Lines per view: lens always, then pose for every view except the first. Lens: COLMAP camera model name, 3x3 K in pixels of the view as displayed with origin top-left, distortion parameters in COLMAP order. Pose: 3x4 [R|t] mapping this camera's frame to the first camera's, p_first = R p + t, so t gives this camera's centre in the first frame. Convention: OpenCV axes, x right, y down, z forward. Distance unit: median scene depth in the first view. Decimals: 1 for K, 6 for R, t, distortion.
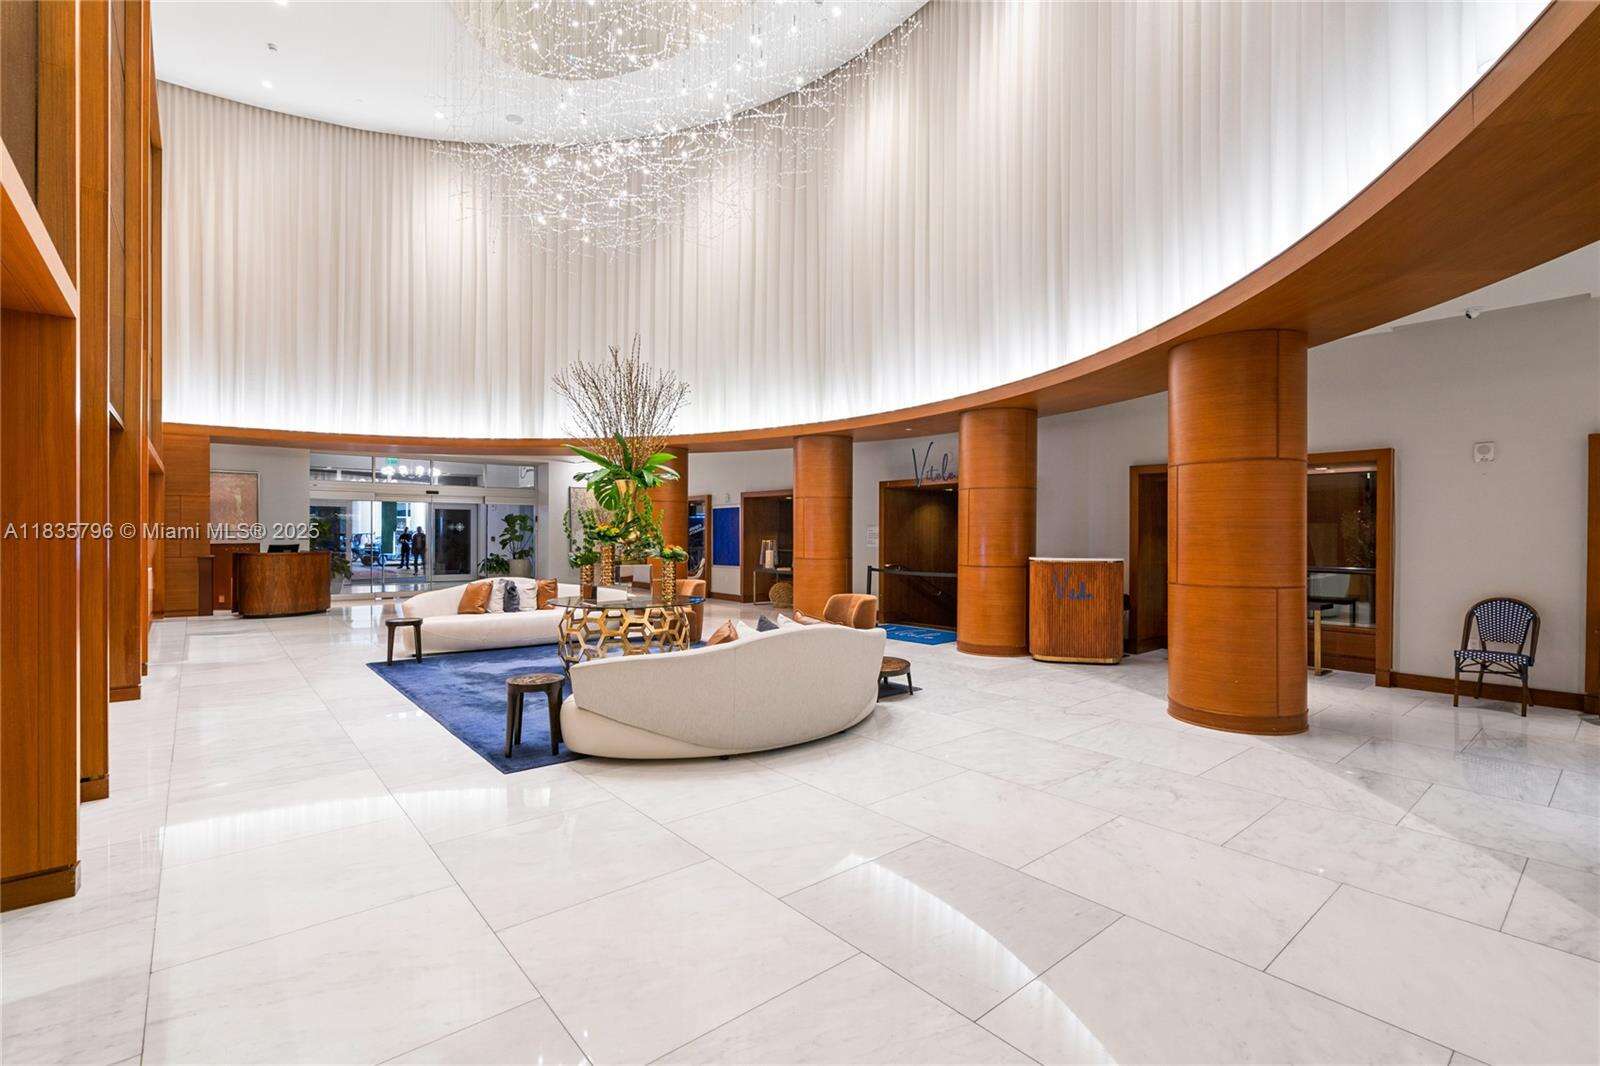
lens RADIAL K [[722.1, 0, 800.0], [0, 722.1, 533.0], [0, 0, 1]] dist [0.000358, -0.000138]
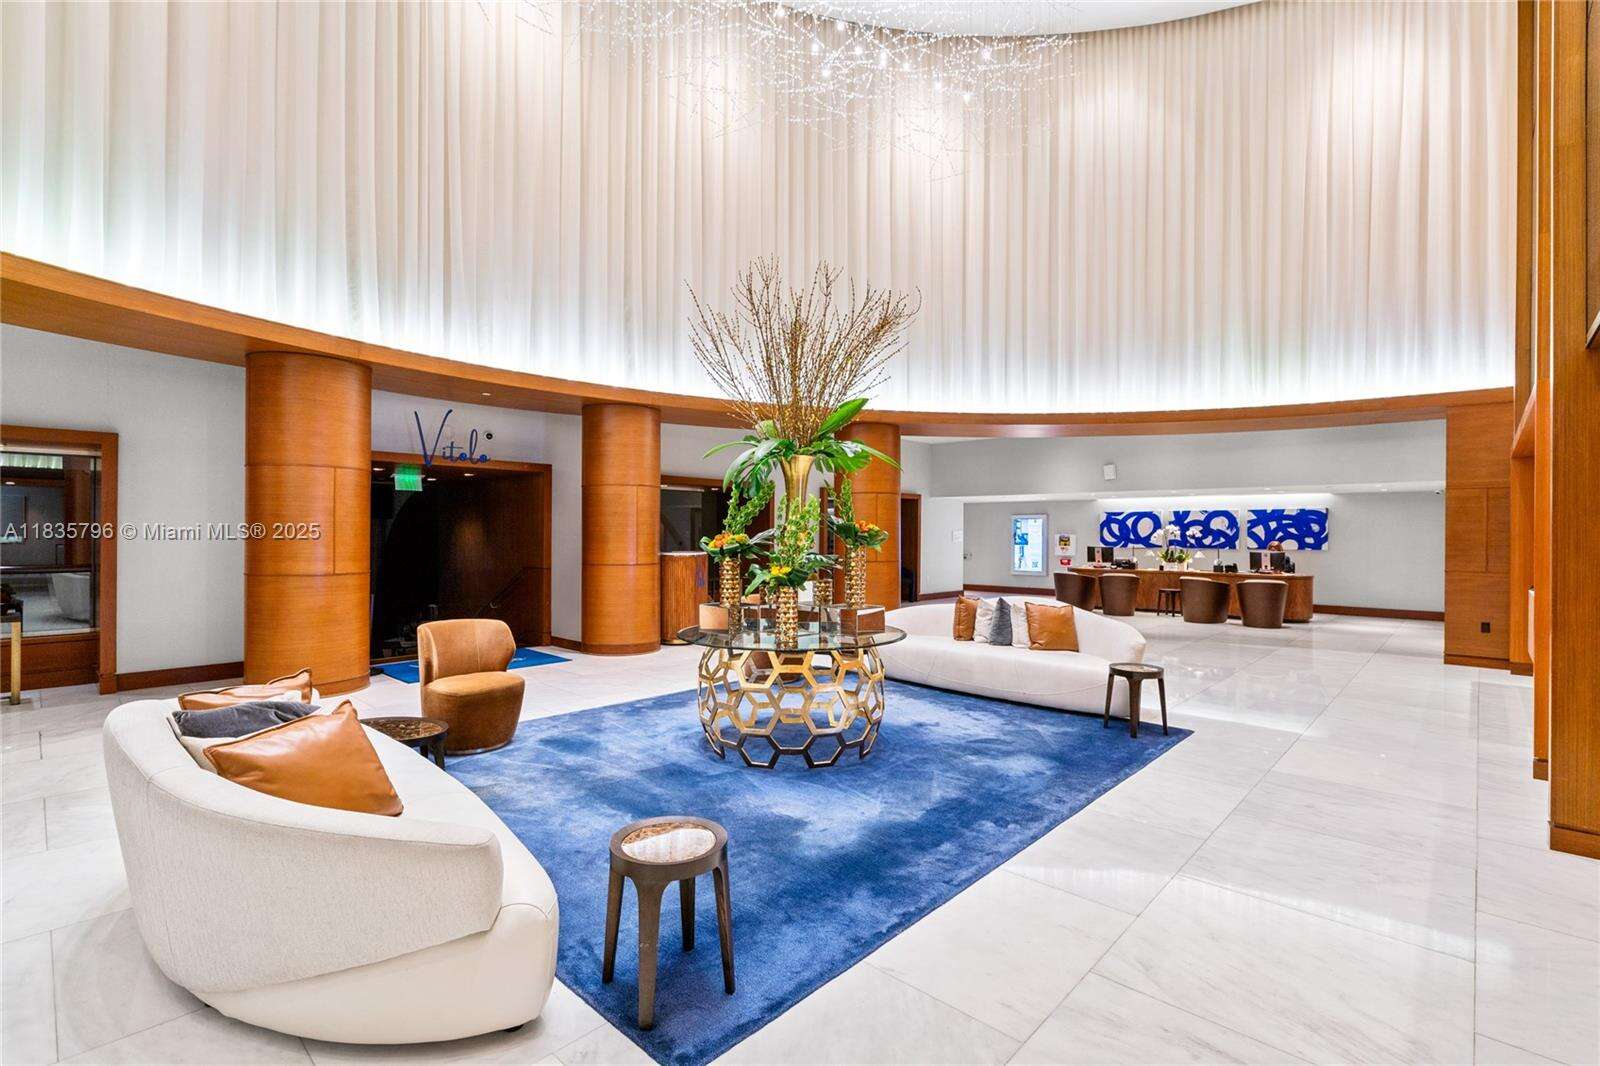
lens RADIAL K [[722.1, 0, 800.0], [0, 722.1, 533.0], [0, 0, 1]] dist [0.000358, -0.000138]
pose [[-0.119449, -0.006054, 0.992822, -0.741033], [-0.008532, 0.999951, 0.005071, -0.005109], [-0.992804, -0.007865, -0.119494, 0.866818]]
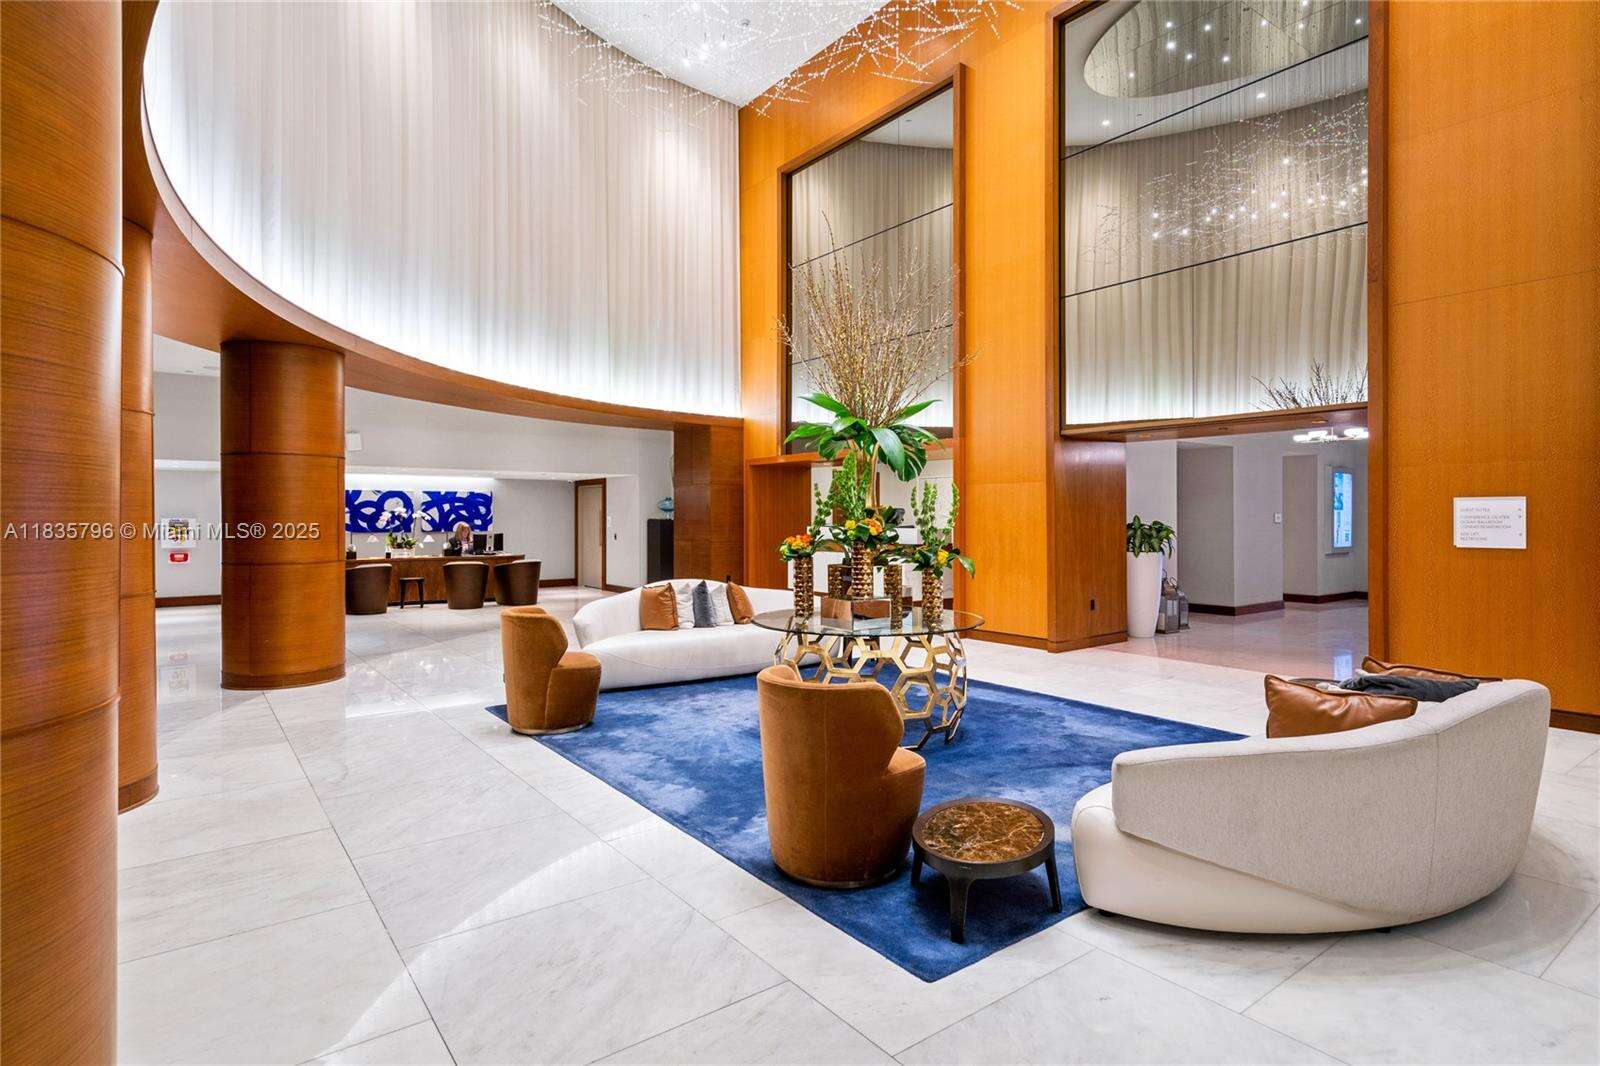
lens RADIAL K [[833.7, 0, 800.0], [0, 833.7, 533.0], [0, 0, 1]] dist [0.000620, 0.000044]
pose [[-0.998579, -0.003781, 0.053161, -0.172270], [-0.002920, 0.999863, 0.016268, 0.000972], [-0.053215, 0.016090, -0.998453, 1.419895]]
